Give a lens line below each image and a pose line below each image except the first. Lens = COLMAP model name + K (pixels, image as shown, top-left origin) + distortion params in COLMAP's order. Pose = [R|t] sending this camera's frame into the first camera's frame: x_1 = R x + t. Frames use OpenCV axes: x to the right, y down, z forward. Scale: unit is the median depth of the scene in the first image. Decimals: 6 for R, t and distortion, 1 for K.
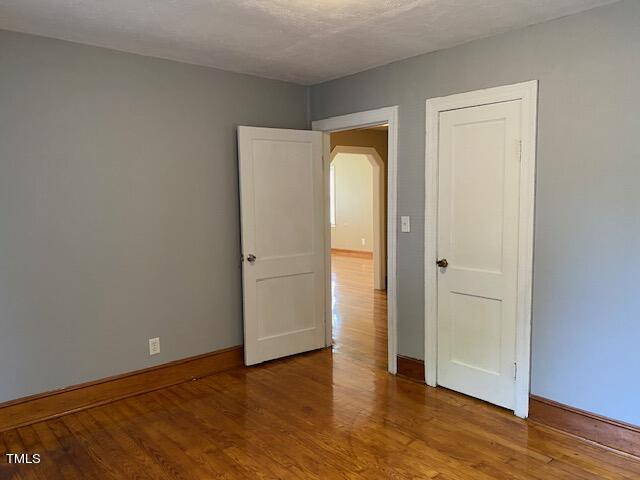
lens RADIAL K [[496.7, 0, 314.9], [0, 496.7, 236.8], [0, 0, 1]] dist [0.028730, -0.001034]
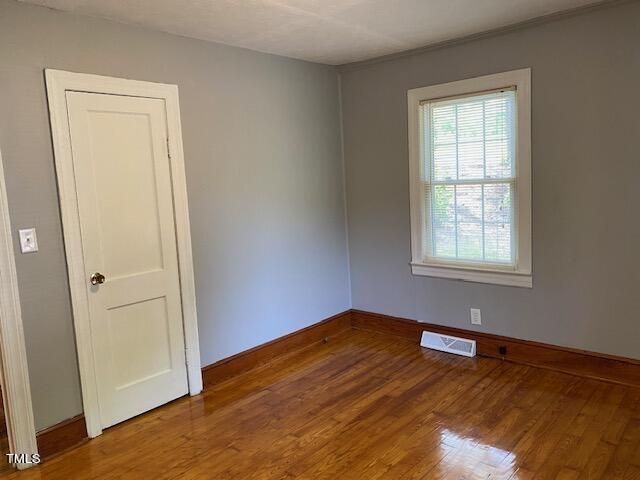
lens RADIAL K [[496.7, 0, 314.9], [0, 496.7, 236.8], [0, 0, 1]] dist [0.028730, -0.001034]
pose [[-0.116086, -0.096740, 0.988517, -0.601908], [0.143337, 0.983196, 0.113052, -0.057086], [-0.982842, 0.154815, -0.100268, 0.733624]]
